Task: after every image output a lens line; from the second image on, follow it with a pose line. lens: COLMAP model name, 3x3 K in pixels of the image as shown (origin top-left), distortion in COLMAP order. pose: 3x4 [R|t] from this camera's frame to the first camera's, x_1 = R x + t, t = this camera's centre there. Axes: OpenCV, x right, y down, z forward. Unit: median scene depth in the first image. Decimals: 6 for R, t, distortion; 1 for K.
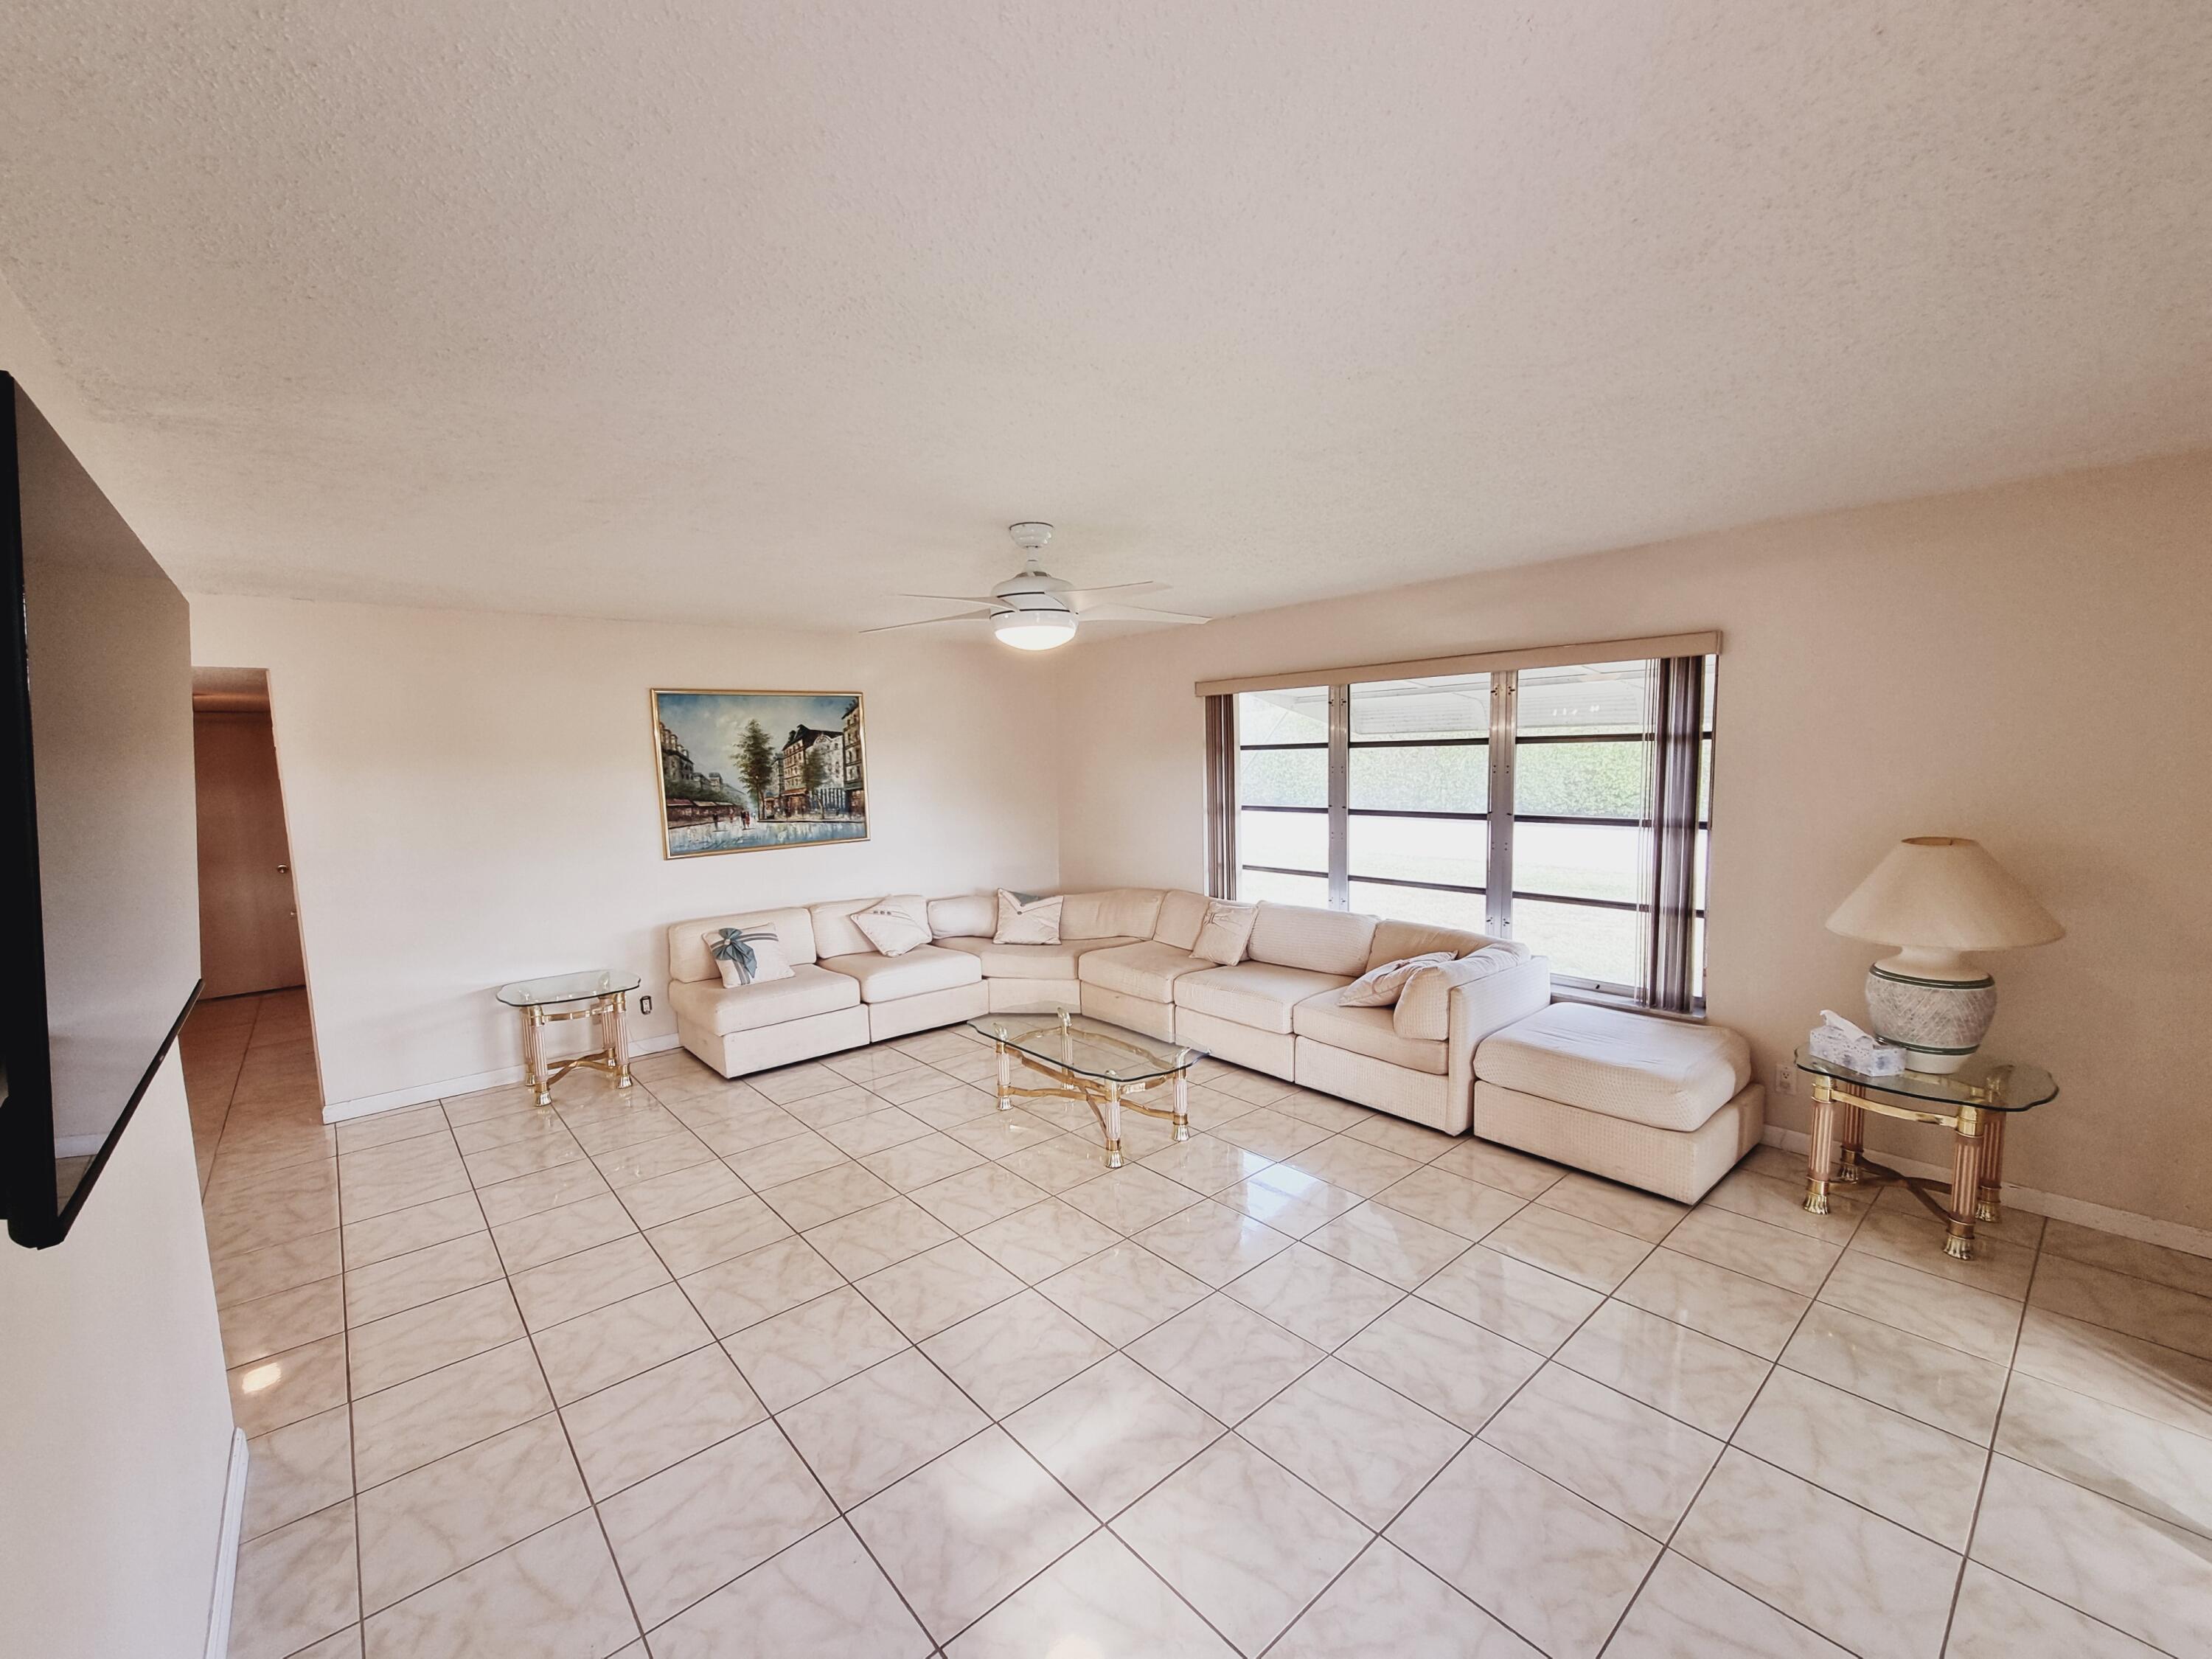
lens RADIAL K [[910.4, 0, 1096.1], [0, 910.4, 846.4], [0, 0, 1]] dist [-0.007246, 0.000747]
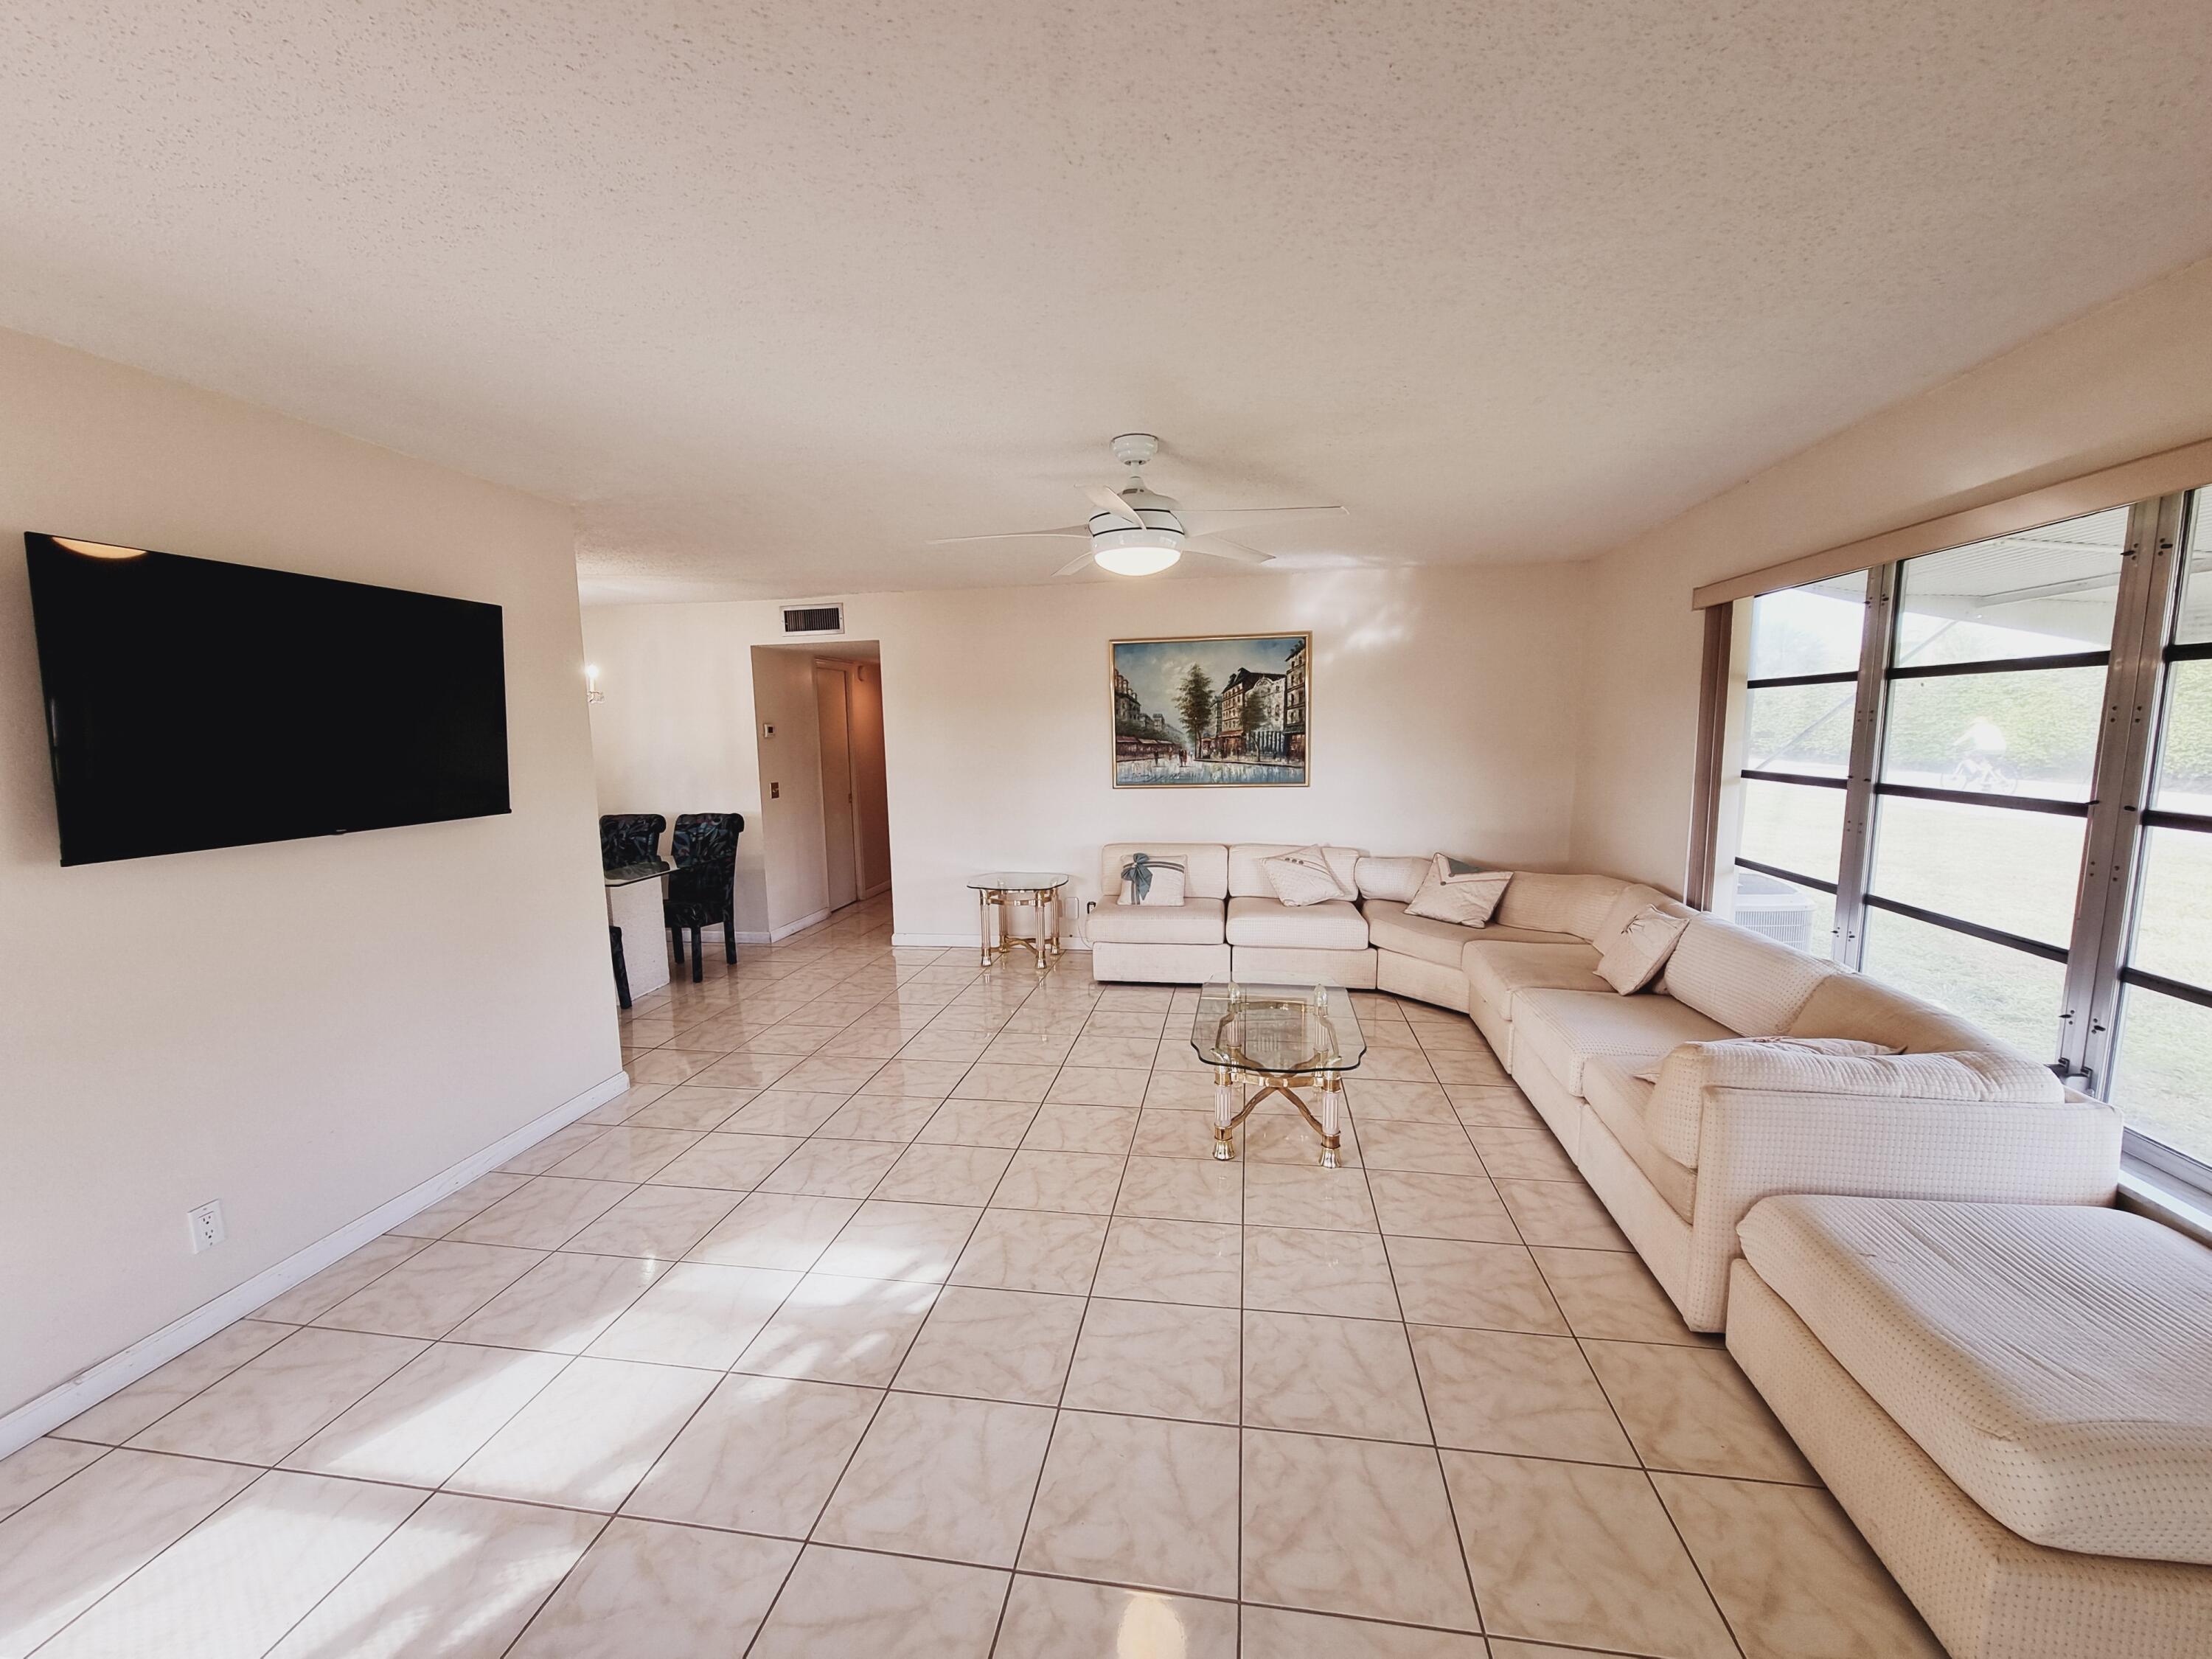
lens RADIAL K [[910.4, 0, 1096.1], [0, 910.4, 846.4], [0, 0, 1]] dist [-0.007246, 0.000747]
pose [[0.642331, 0.117810, -0.757319, 0.375914], [-0.078871, 0.993030, 0.087582, -0.011233], [0.762358, 0.003474, 0.647146, 0.215841]]
